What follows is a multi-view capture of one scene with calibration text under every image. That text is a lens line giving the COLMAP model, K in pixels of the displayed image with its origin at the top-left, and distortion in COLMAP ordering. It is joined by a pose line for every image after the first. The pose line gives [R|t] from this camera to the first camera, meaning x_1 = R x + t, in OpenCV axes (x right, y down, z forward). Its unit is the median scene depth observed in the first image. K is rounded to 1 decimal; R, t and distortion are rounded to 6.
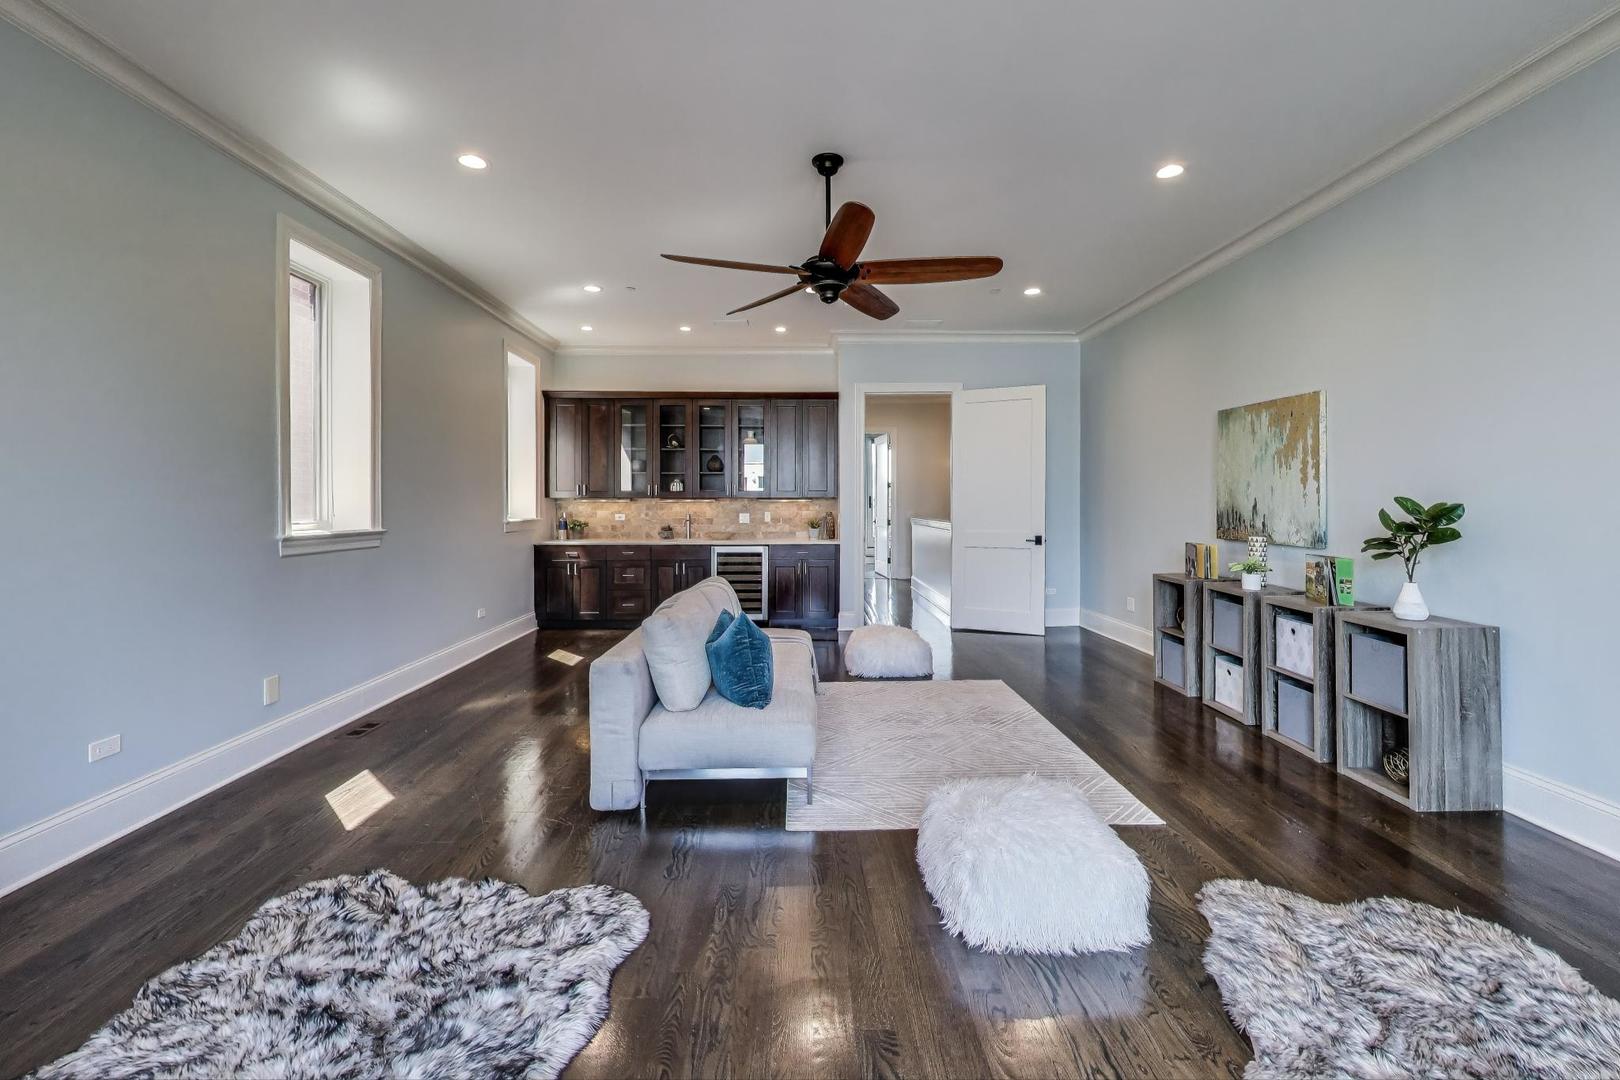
lens RADIAL K [[678.1, 0, 811.8], [0, 678.1, 499.5], [0, 0, 1]] dist [0.003115, 0.001345]
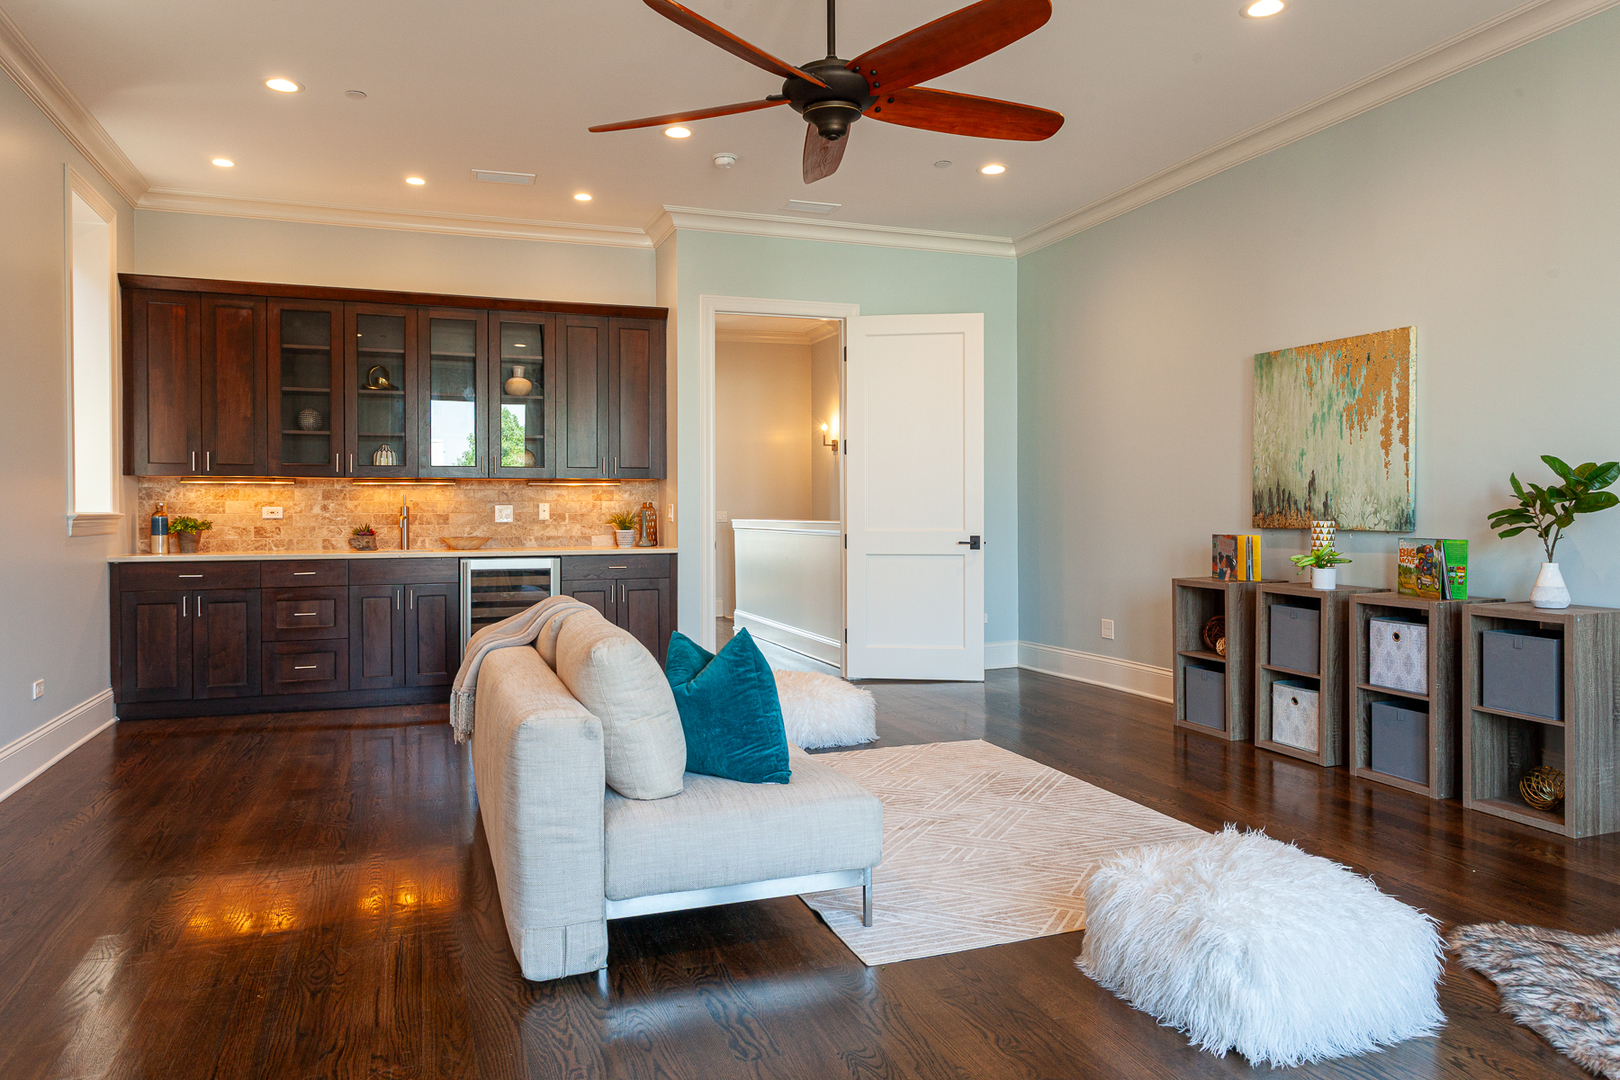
lens RADIAL K [[1066.5, 0, 808.3], [0, 1066.5, 533.4], [0, 0, 1]] dist [-0.009467, 0.000250]
pose [[0.948432, -0.005910, 0.316924, -0.261723], [-0.000952, 0.999769, 0.021493, 0.044724], [-0.316978, -0.020686, 0.948207, 0.061646]]
